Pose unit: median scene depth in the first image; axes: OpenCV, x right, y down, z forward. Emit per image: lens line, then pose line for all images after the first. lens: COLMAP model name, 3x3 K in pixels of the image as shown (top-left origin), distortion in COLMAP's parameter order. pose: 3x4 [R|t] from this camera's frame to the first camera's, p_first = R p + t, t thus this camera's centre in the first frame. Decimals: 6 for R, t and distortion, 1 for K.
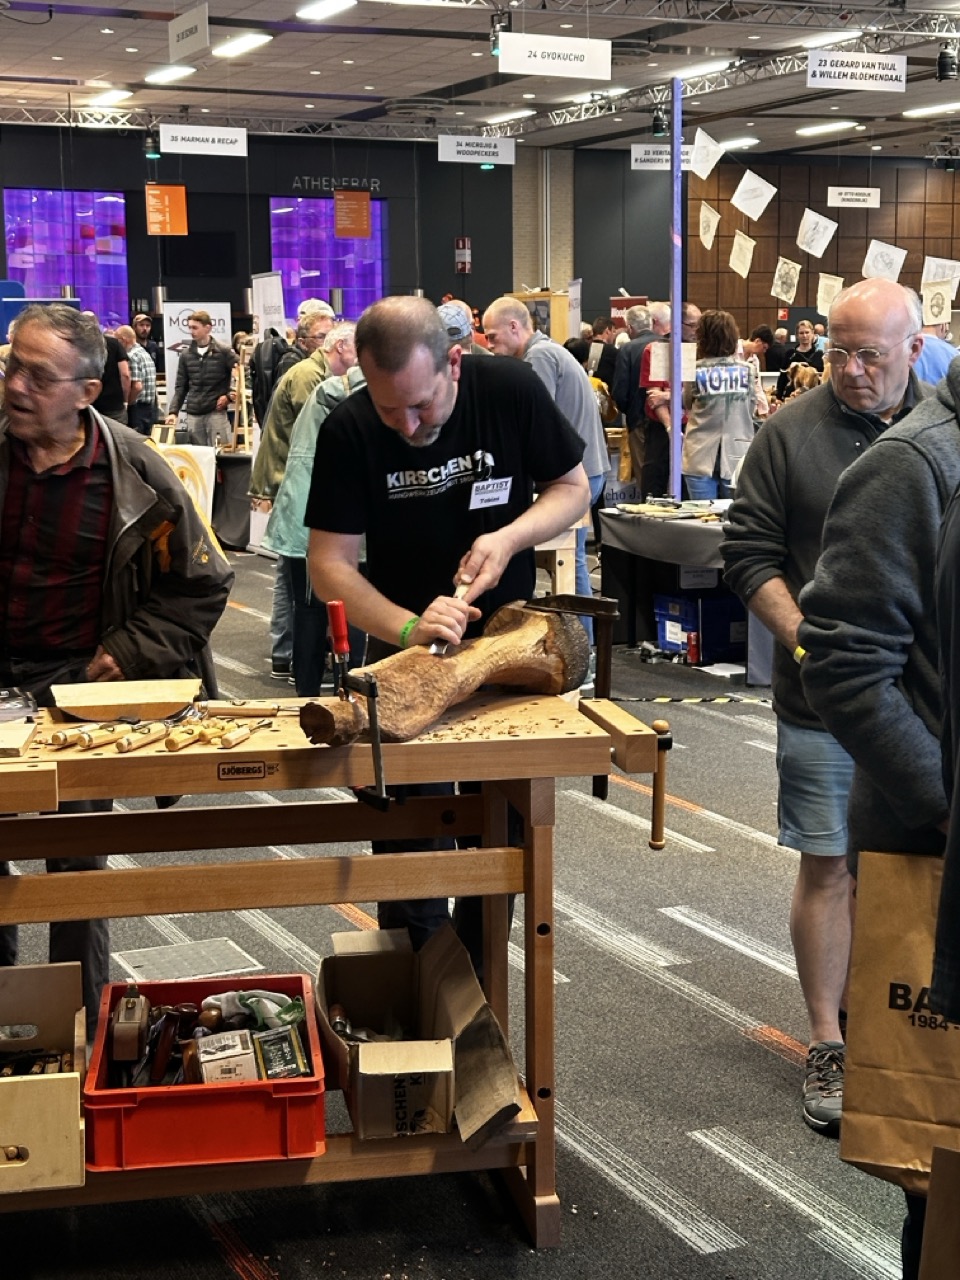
lens RADIAL K [[2060.2, 0, 480.0], [0, 2060.2, 640.0], [0, 0, 1]] dist [0.140292, -0.137383]
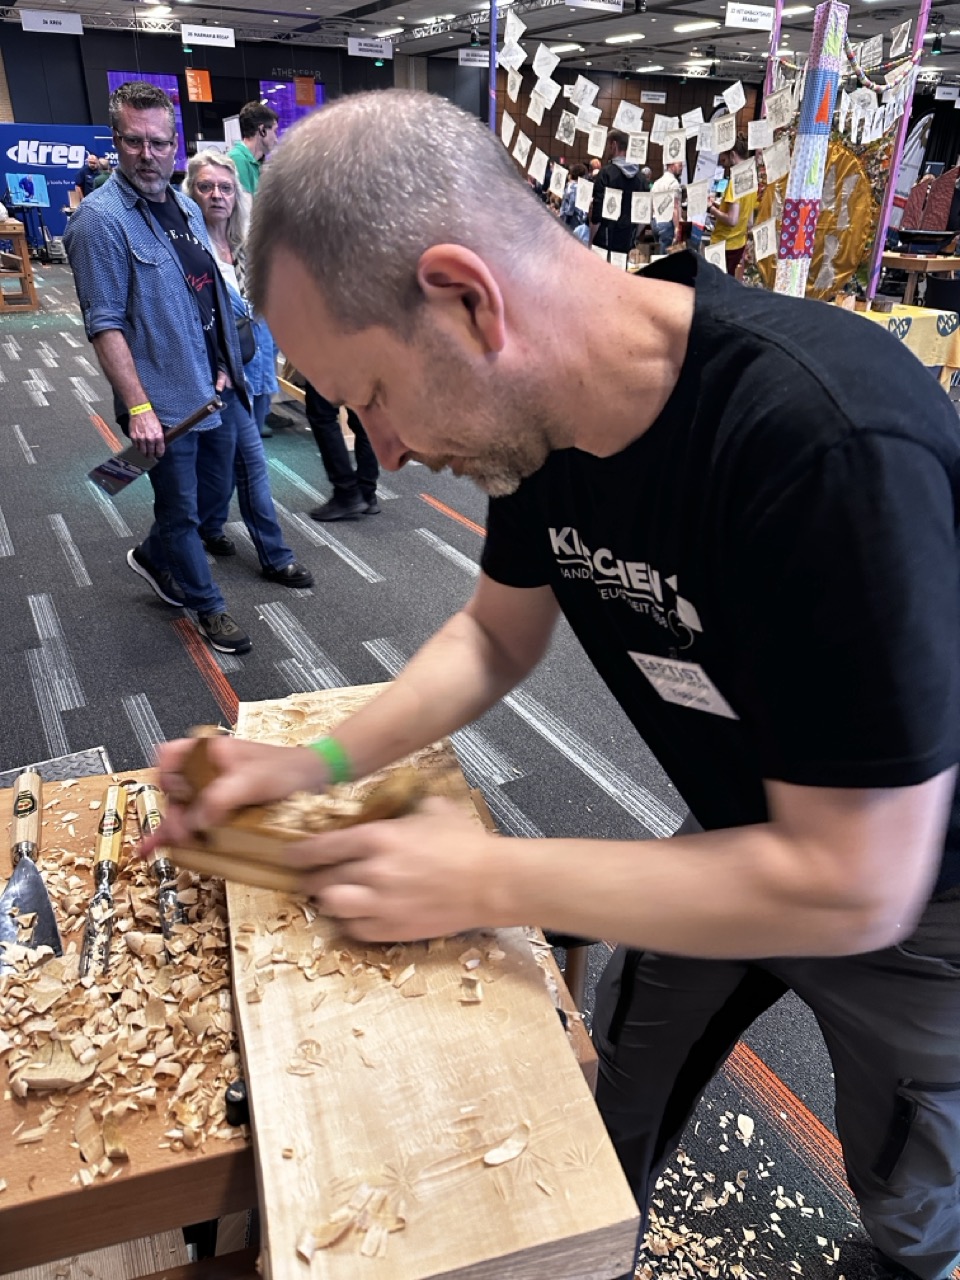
lens RADIAL K [[900.3, 0, 480.0], [0, 900.3, 640.0], [0, 0, 1]] dist [0.001670, -0.006433]
pose [[0.995259, -0.022975, 0.094507, 0.007704], [-0.009299, 0.944770, 0.327602, -0.017430], [-0.096814, -0.326927, 0.940077, 0.130133]]
